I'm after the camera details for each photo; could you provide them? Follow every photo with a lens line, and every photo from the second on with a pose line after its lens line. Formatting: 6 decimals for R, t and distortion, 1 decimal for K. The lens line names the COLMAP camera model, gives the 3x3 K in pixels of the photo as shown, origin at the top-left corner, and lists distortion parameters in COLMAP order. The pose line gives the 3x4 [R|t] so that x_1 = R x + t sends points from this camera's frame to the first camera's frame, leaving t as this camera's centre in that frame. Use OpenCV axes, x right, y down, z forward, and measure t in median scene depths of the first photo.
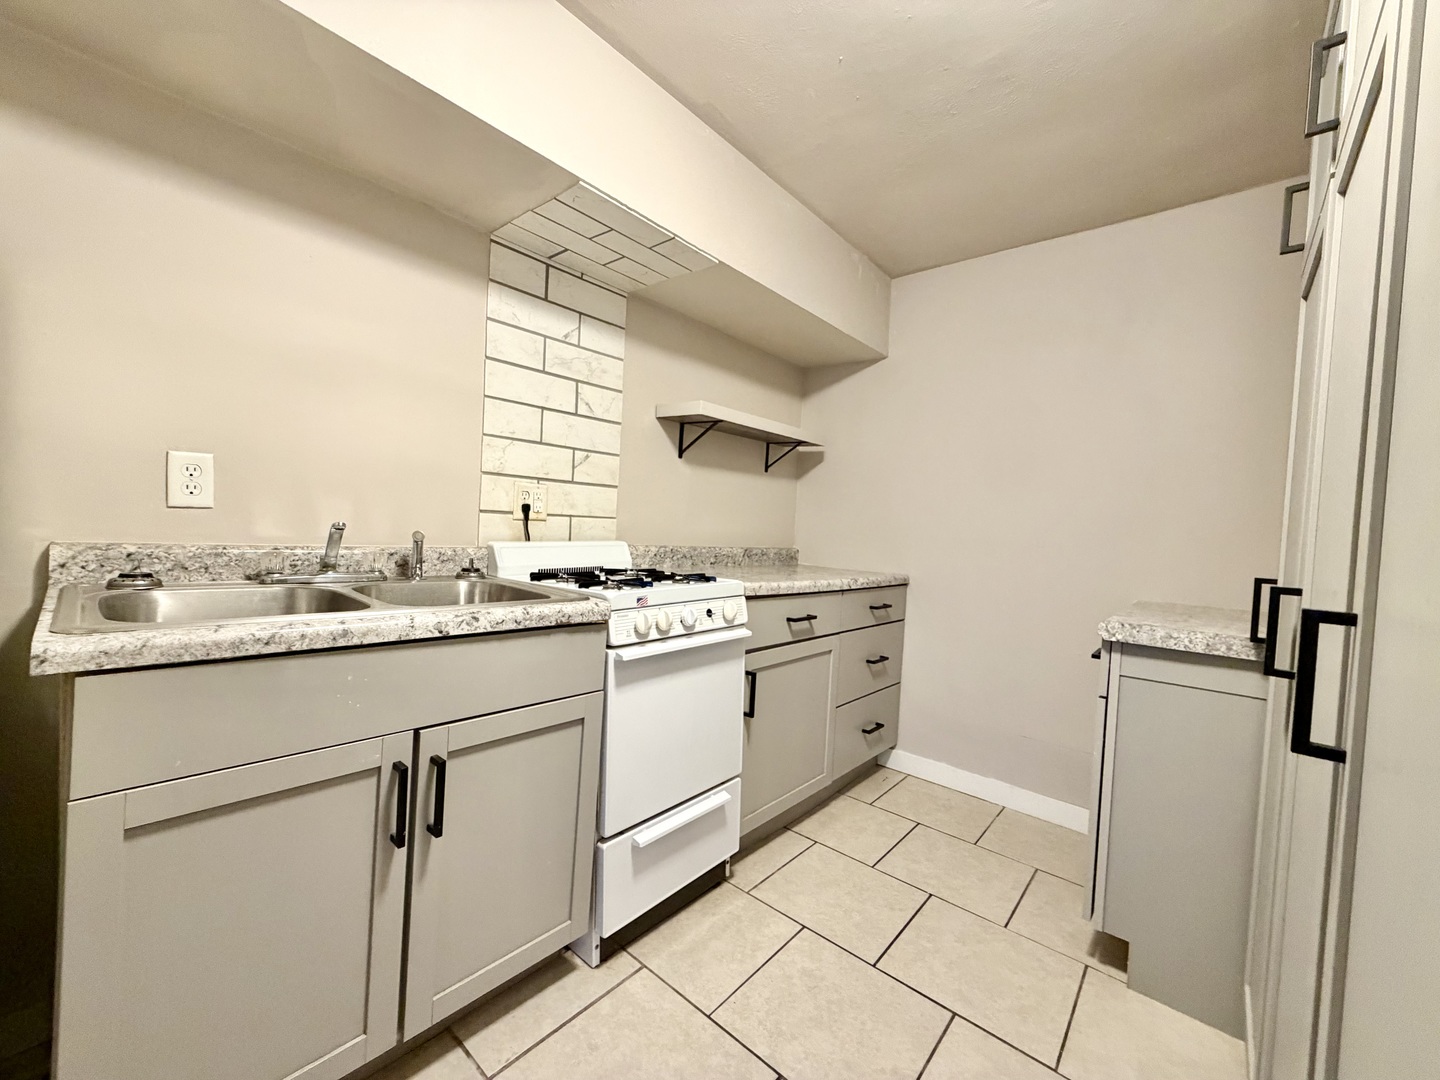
lens RADIAL K [[571.2, 0, 715.5], [0, 571.2, 538.4], [0, 0, 1]] dist [0.000670, -0.000107]
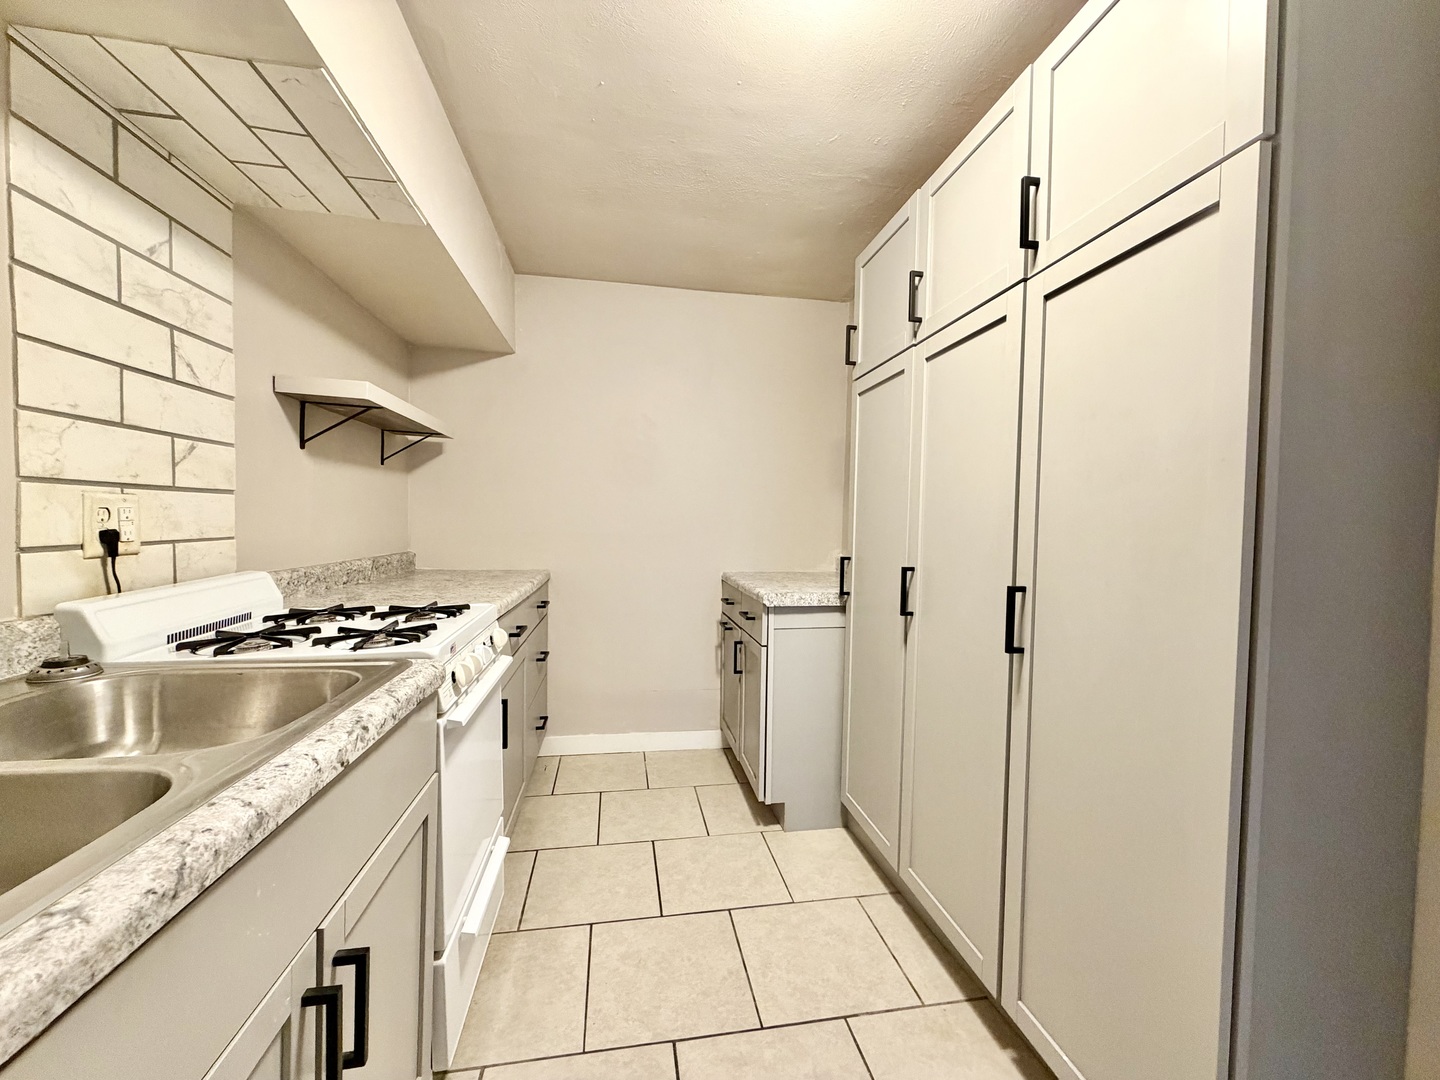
lens RADIAL K [[571.2, 0, 714.6], [0, 571.2, 538.2], [0, 0, 1]] dist [0.000670, -0.000107]
pose [[0.635512, -0.066587, 0.769214, -0.393251], [0.033007, 0.997706, 0.059097, -0.066412], [-0.771385, -0.012167, 0.636252, 0.148104]]
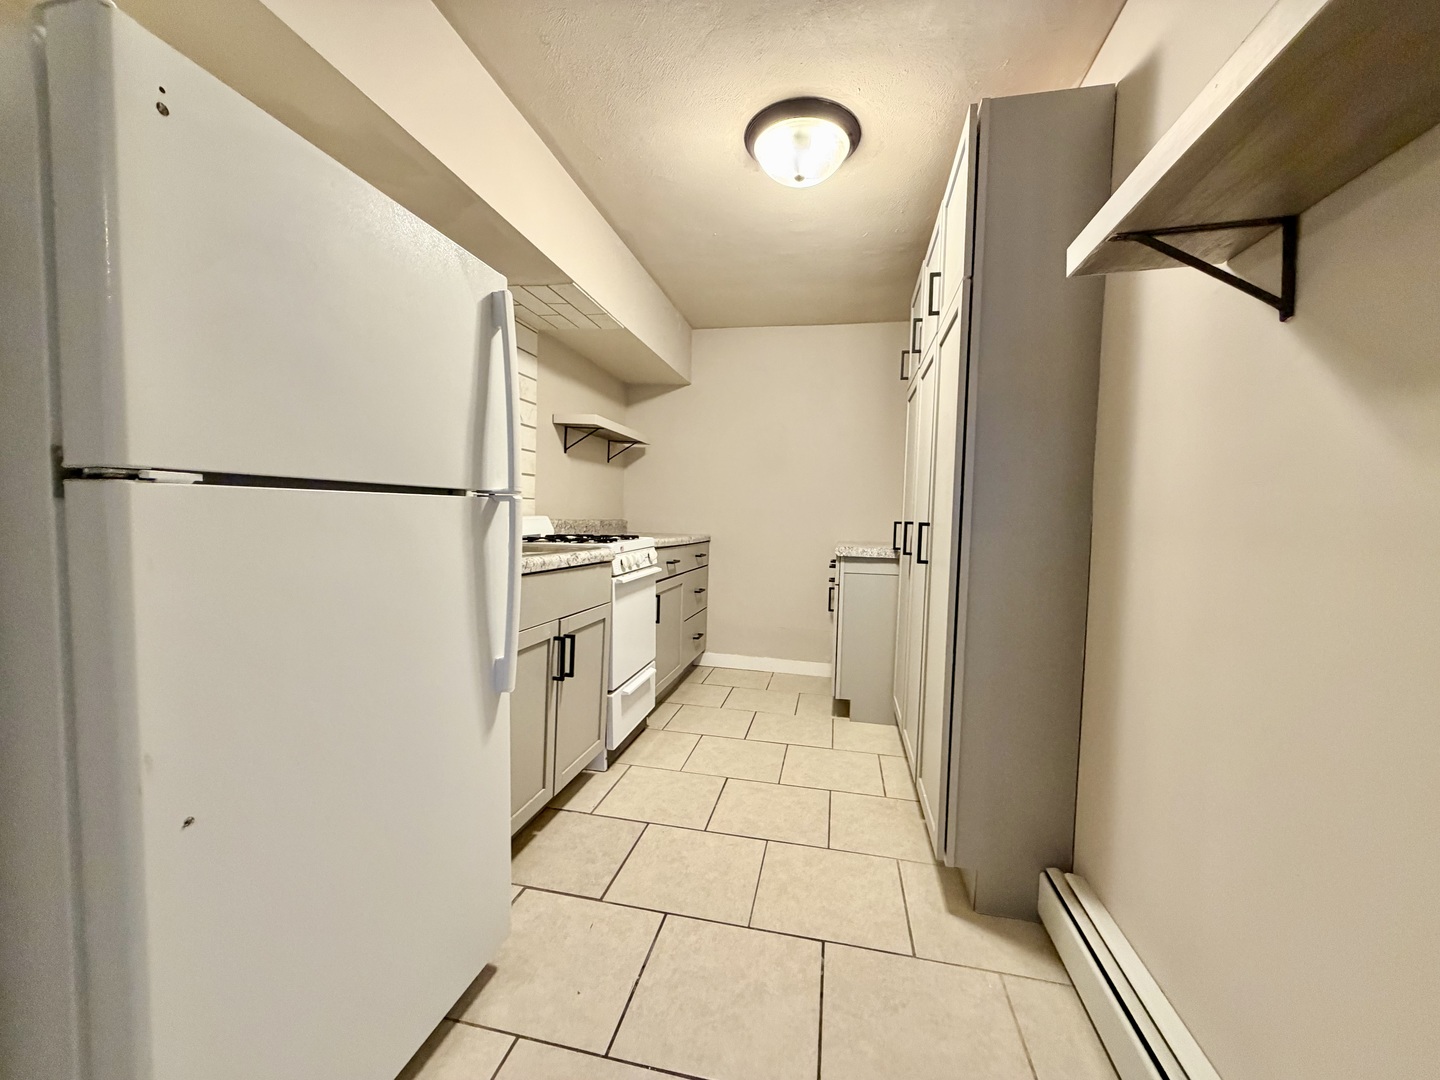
lens RADIAL K [[571.2, 0, 713.2], [0, 571.2, 535.6], [0, 0, 1]] dist [0.000670, -0.000107]
pose [[0.877815, -0.043455, 0.477025, -0.527508], [0.026814, 0.998773, 0.041640, 0.006949], [-0.478249, -0.023761, 0.877903, -0.443499]]
